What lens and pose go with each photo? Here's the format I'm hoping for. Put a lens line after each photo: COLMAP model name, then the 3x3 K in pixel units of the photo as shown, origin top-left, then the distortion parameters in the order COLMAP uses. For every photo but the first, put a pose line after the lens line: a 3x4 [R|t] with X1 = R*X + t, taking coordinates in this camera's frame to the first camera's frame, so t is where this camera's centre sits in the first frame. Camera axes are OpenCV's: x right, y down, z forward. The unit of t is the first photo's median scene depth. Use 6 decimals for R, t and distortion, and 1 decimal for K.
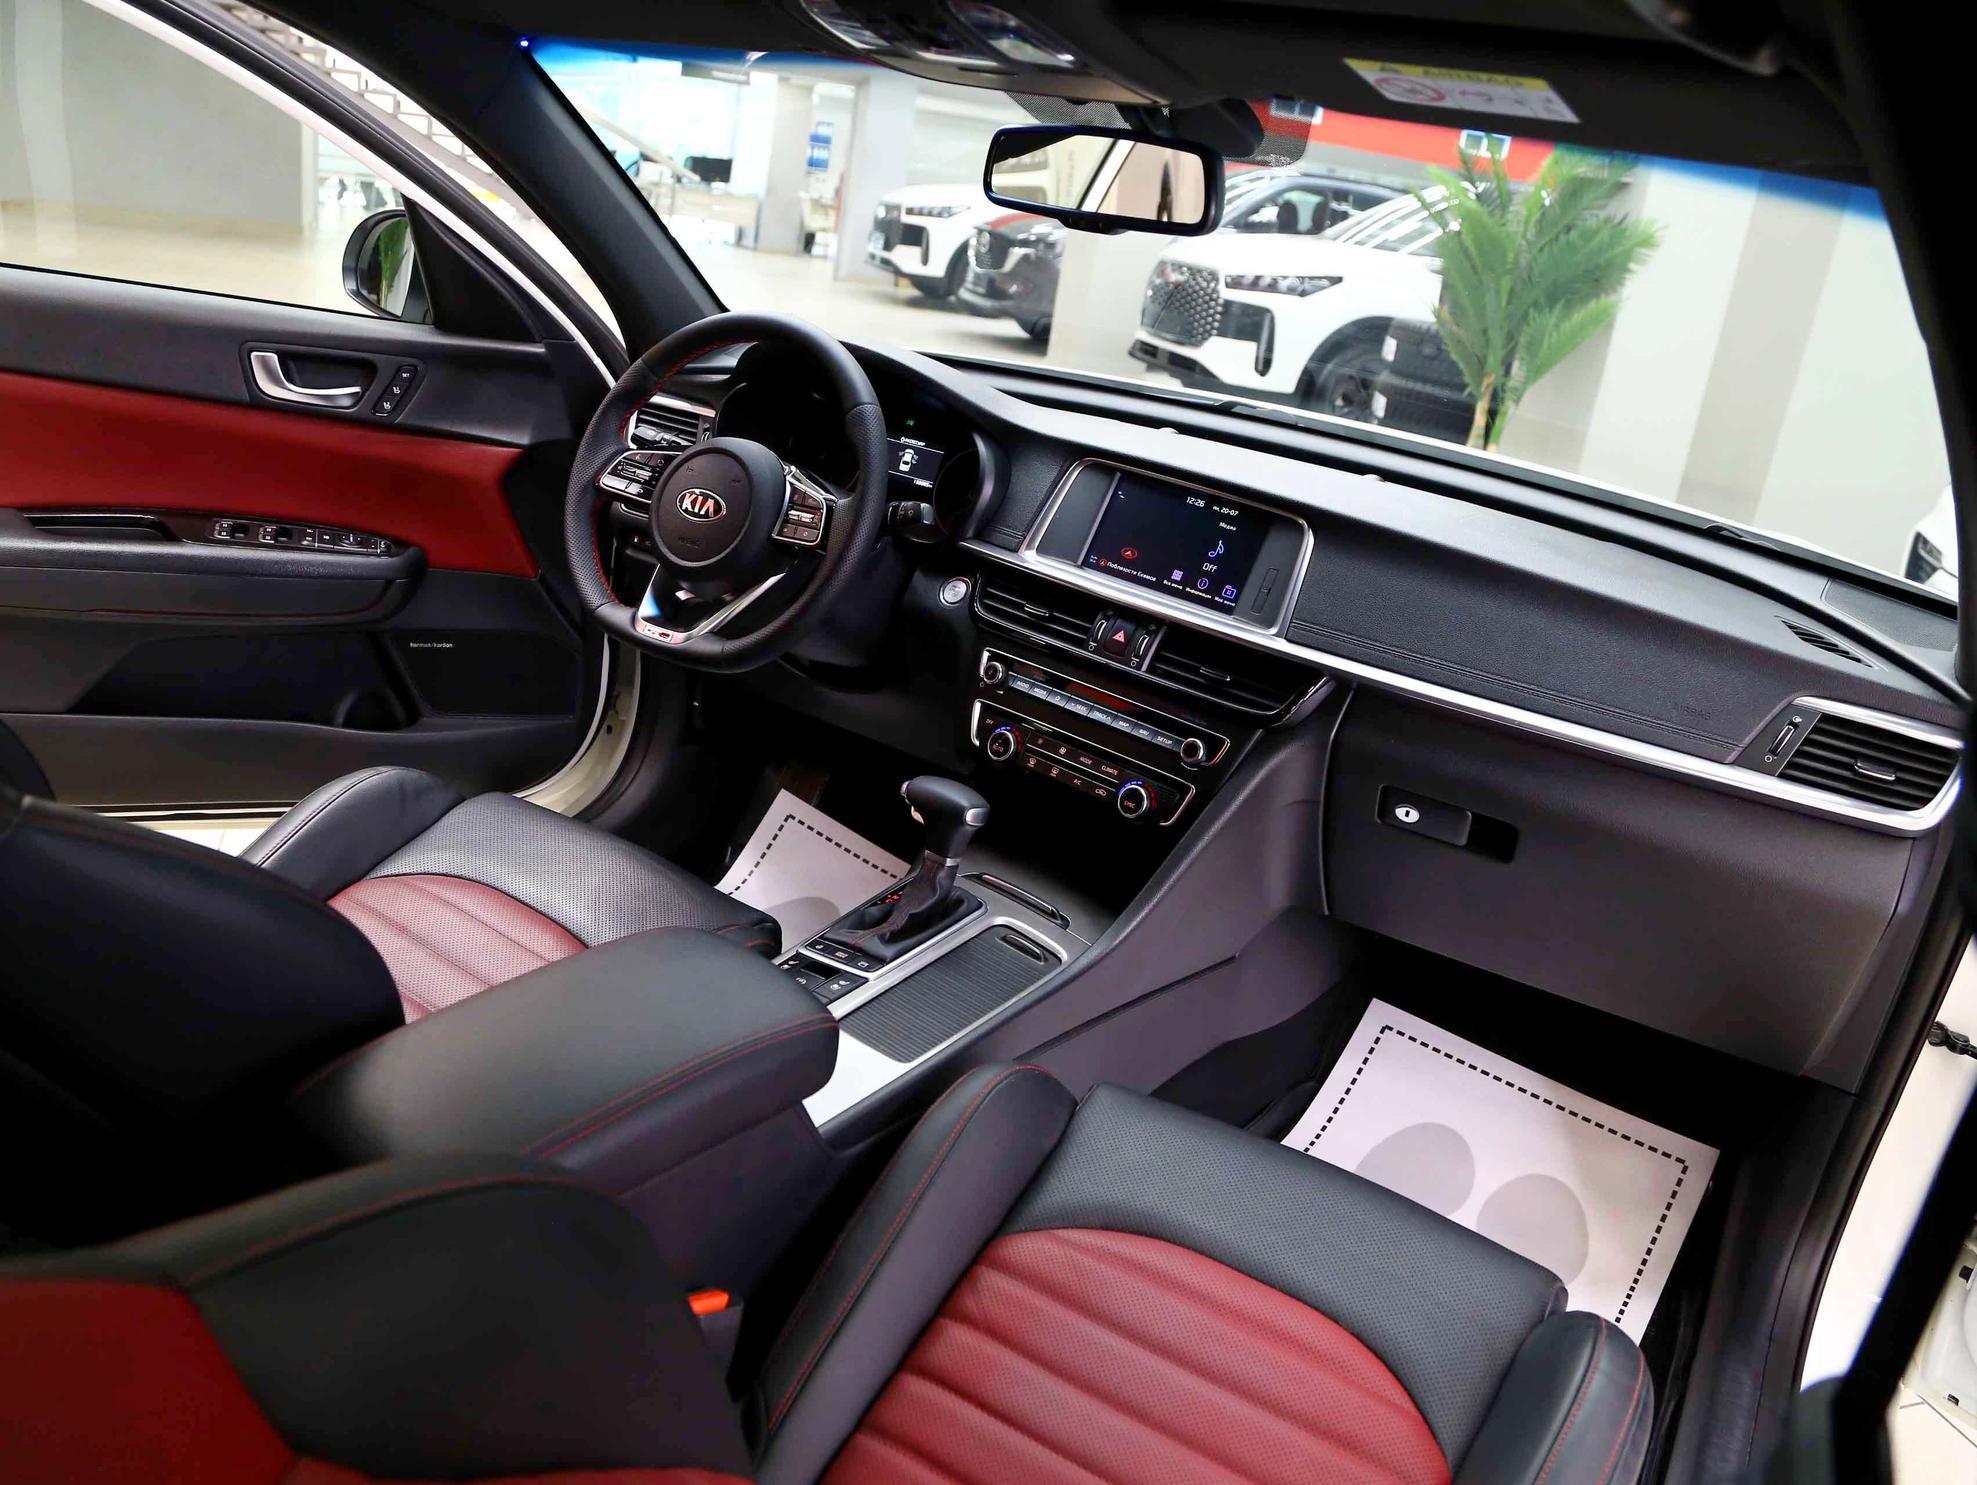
lens RADIAL K [[1496.4, 0, 967.1], [0, 1496.4, 741.1], [0, 0, 1]] dist [-0.121904, 0.060445]
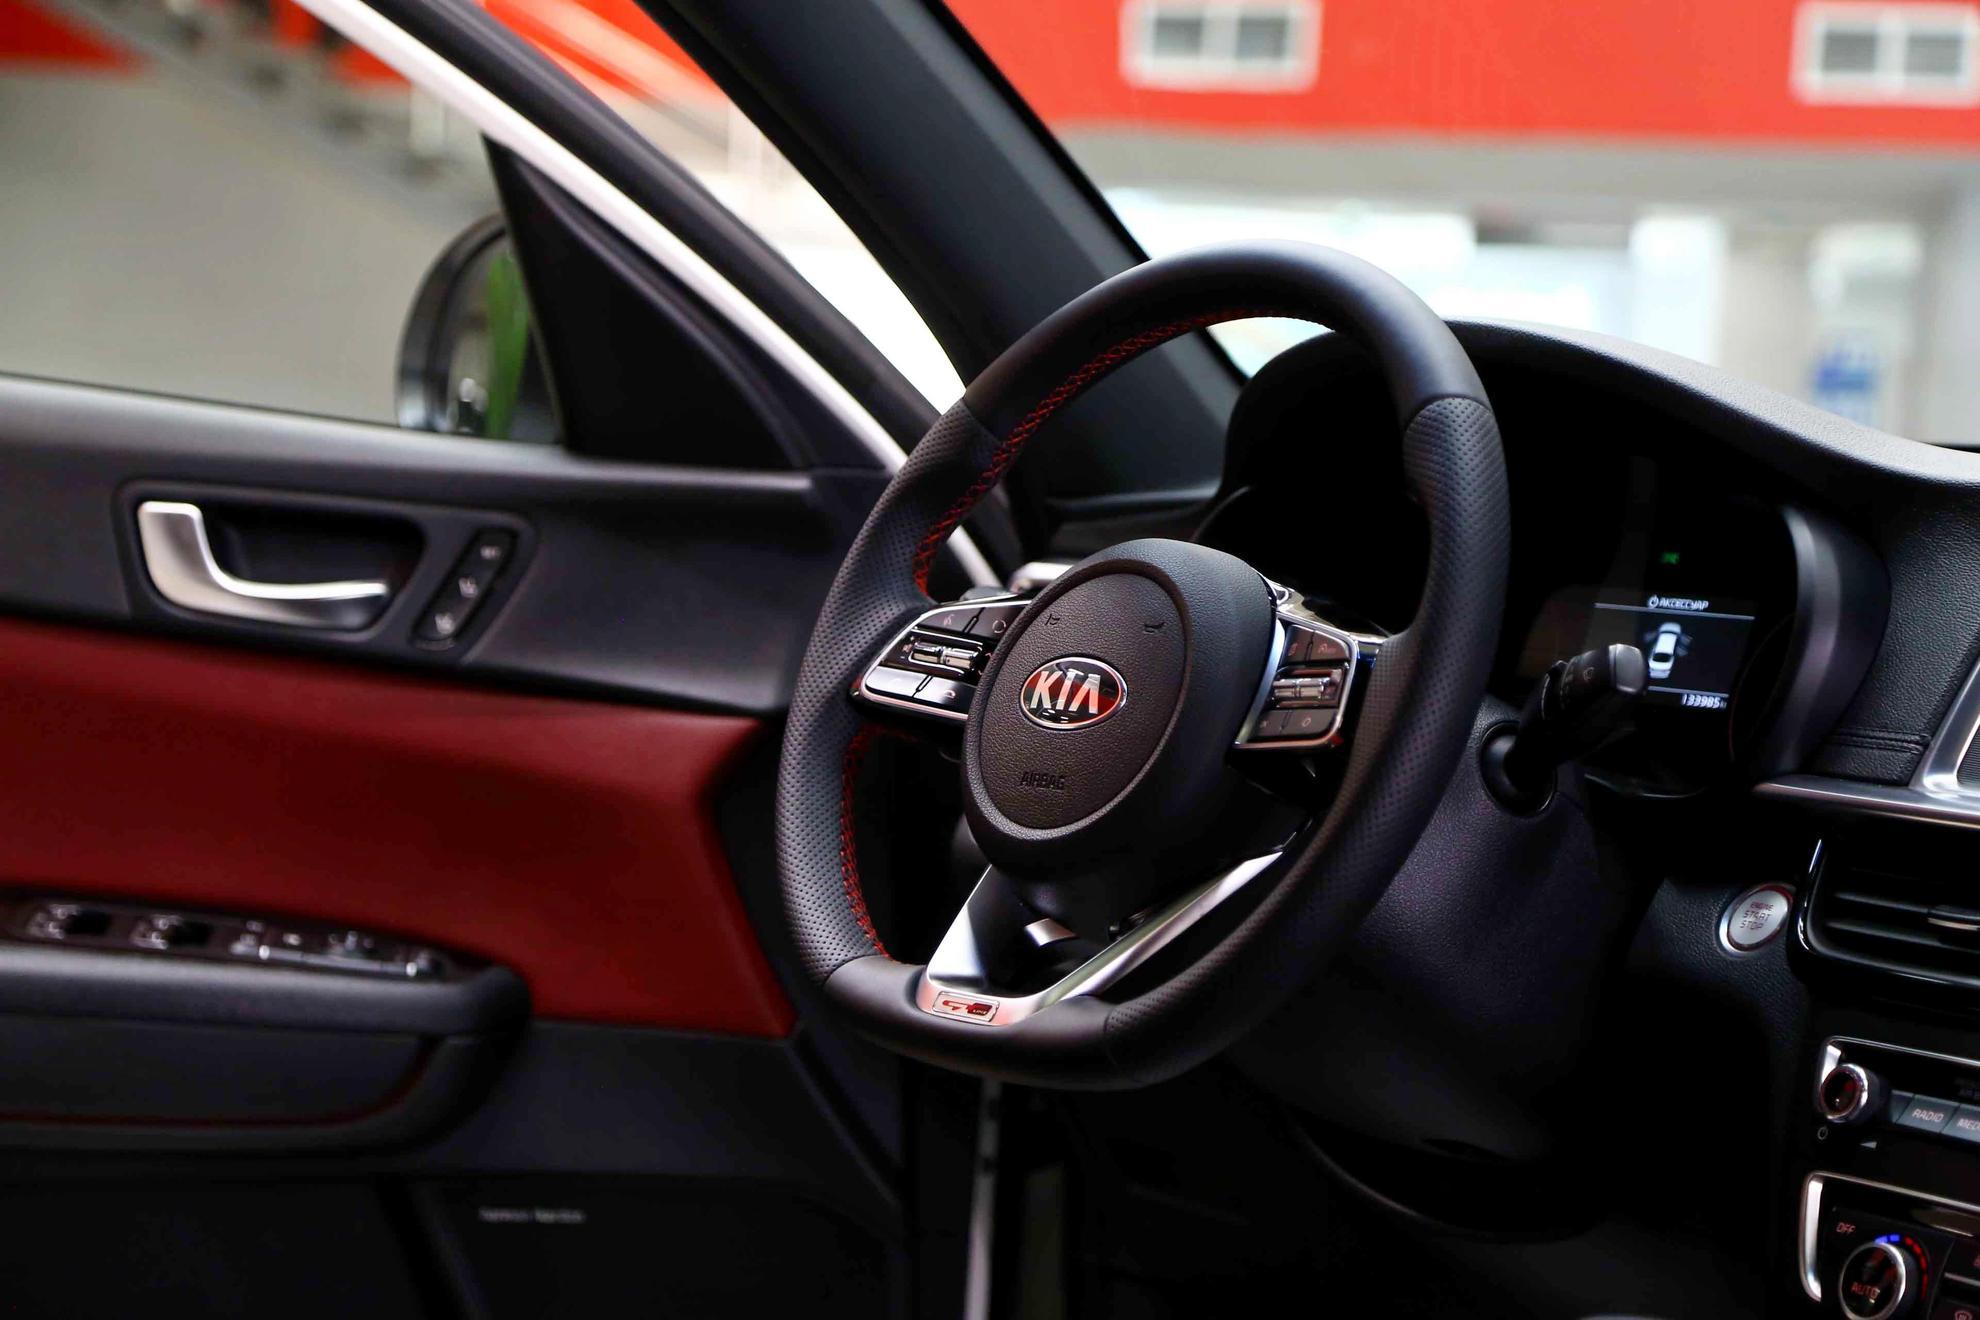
lens RADIAL K [[3930.6, 0, 997.5], [0, 3930.6, 638.7], [0, 0, 1]] dist [0.314405, 0.000000]
pose [[0.948302, -0.079823, -0.307167, 0.127224], [-0.027652, 0.943392, -0.330526, 0.175045], [0.316163, 0.321932, 0.892413, 0.025371]]
